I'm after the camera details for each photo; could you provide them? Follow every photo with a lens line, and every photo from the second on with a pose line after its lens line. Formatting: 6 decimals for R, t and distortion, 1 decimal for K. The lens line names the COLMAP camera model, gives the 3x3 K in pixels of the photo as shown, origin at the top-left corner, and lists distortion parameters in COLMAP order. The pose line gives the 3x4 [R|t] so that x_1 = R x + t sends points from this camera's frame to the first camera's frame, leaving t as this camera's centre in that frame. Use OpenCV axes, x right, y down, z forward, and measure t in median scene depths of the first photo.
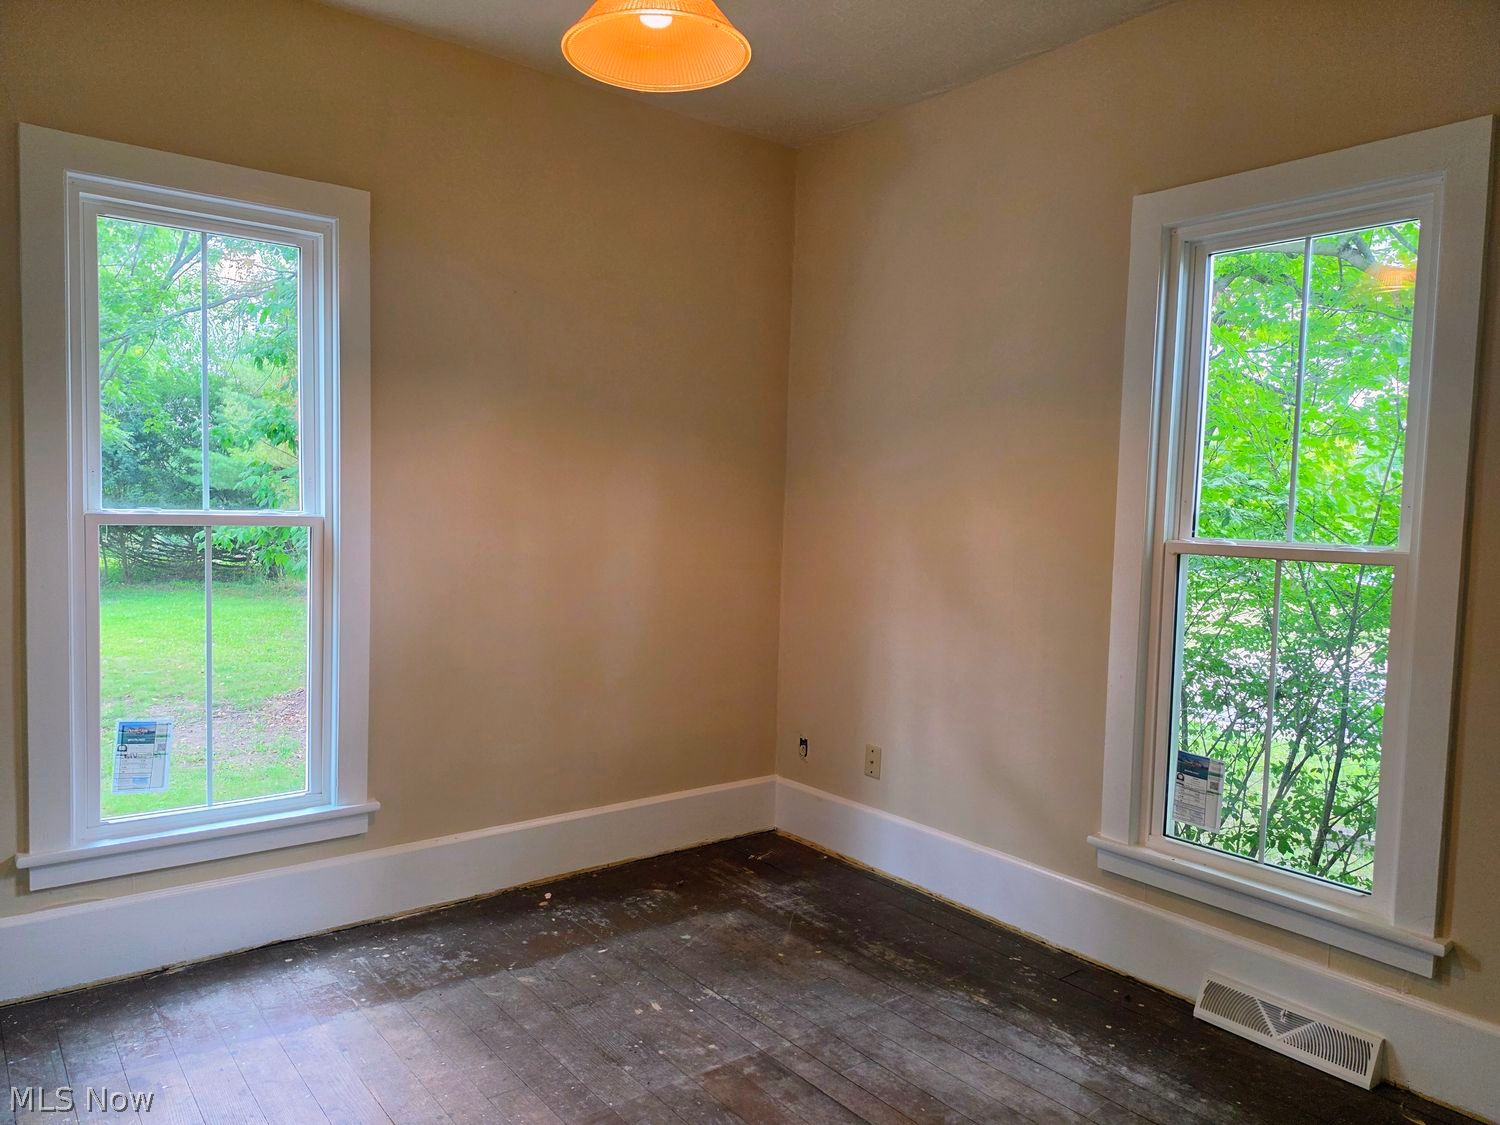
lens RADIAL K [[1032.0, 0, 747.7], [0, 1032.0, 568.3], [0, 0, 1]] dist [0.011397, 0.000164]
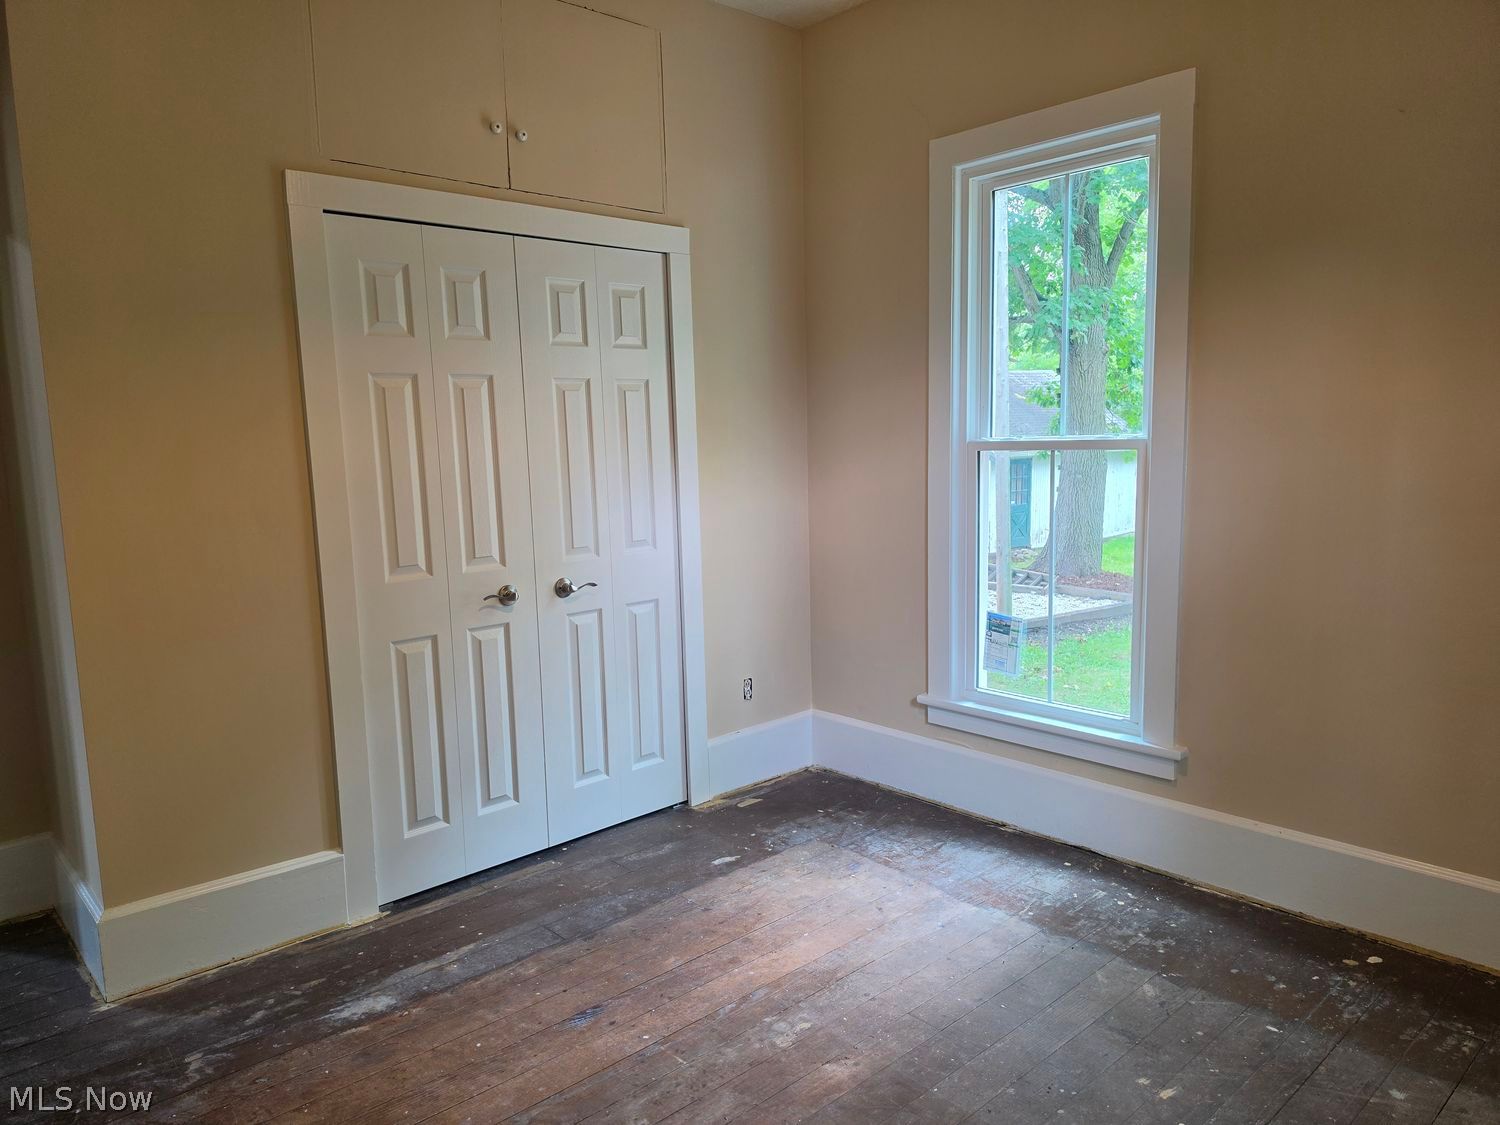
lens RADIAL K [[1032.0, 0, 754.2], [0, 1032.0, 565.3], [0, 0, 1]] dist [0.011397, 0.000164]
pose [[0.087338, 0.099198, -0.991227, 0.542487], [-0.040472, 0.994562, 0.095966, -0.011026], [0.995356, 0.031735, 0.090878, 0.582373]]
